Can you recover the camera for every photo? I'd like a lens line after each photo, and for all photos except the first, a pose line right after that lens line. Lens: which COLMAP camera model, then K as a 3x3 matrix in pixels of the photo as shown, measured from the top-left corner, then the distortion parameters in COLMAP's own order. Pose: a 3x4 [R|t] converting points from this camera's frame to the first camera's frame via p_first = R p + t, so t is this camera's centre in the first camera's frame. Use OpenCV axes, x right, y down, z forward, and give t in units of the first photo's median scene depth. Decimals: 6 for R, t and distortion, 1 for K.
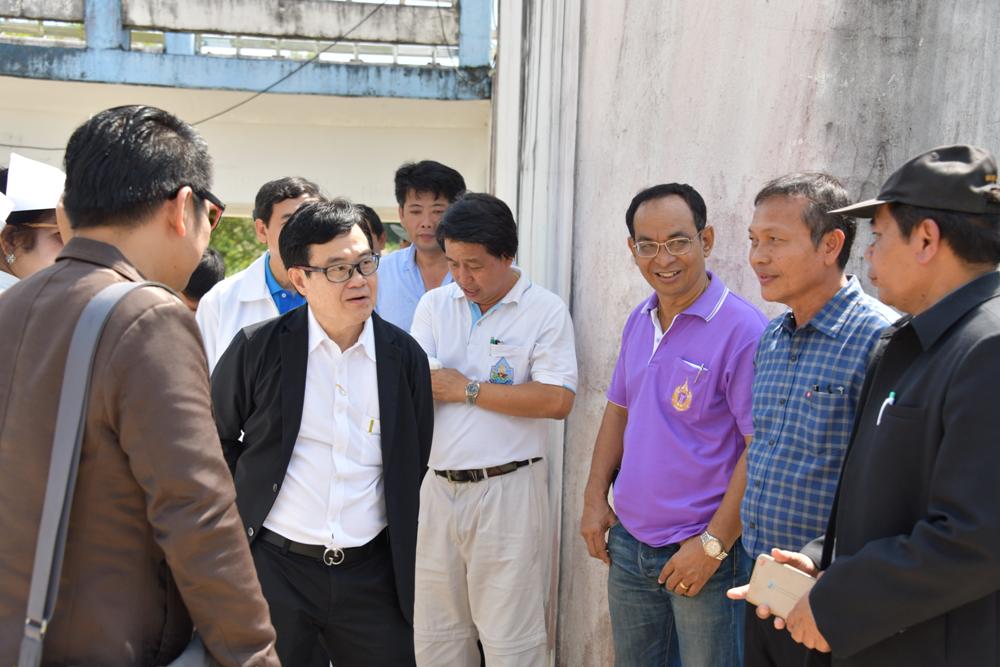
lens RADIAL K [[1572.0, 0, 498.3], [0, 1572.0, 318.0], [0, 0, 1]] dist [0.389915, 0.074356]
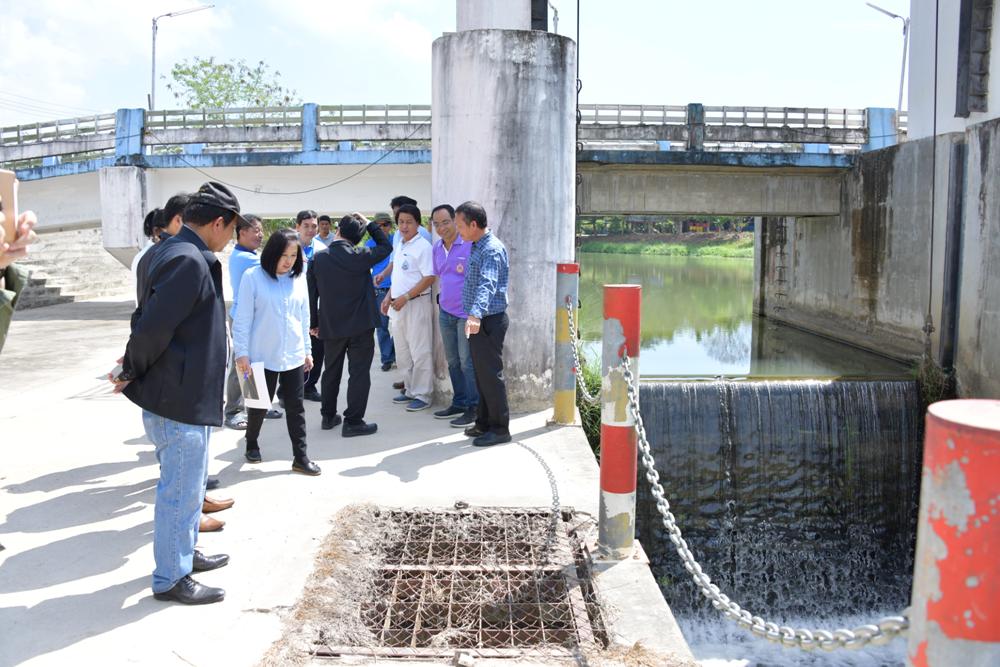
lens RADIAL K [[810.1, 0, 500.0], [0, 810.1, 333.5], [0, 0, 1]] dist [-0.130362, 0.007740]
pose [[0.998661, -0.030618, -0.041690, 0.079092], [0.034110, 0.995728, 0.085807, 0.011336], [0.038885, -0.087114, 0.995439, -0.185981]]
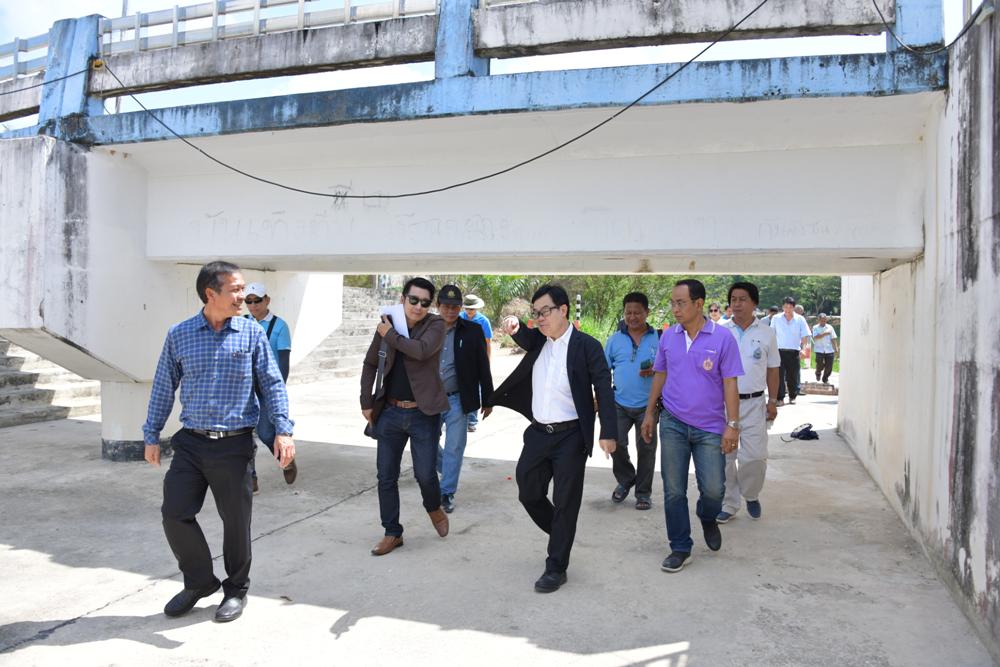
lens RADIAL K [[810.1, 0, 500.0], [0, 810.1, 333.5], [0, 0, 1]] dist [-0.130362, 0.007740]
pose [[0.940604, -0.006447, -0.339443, -0.076874], [0.000579, 0.999849, -0.017385, -0.023373], [0.339504, 0.016156, 0.940466, 0.613906]]
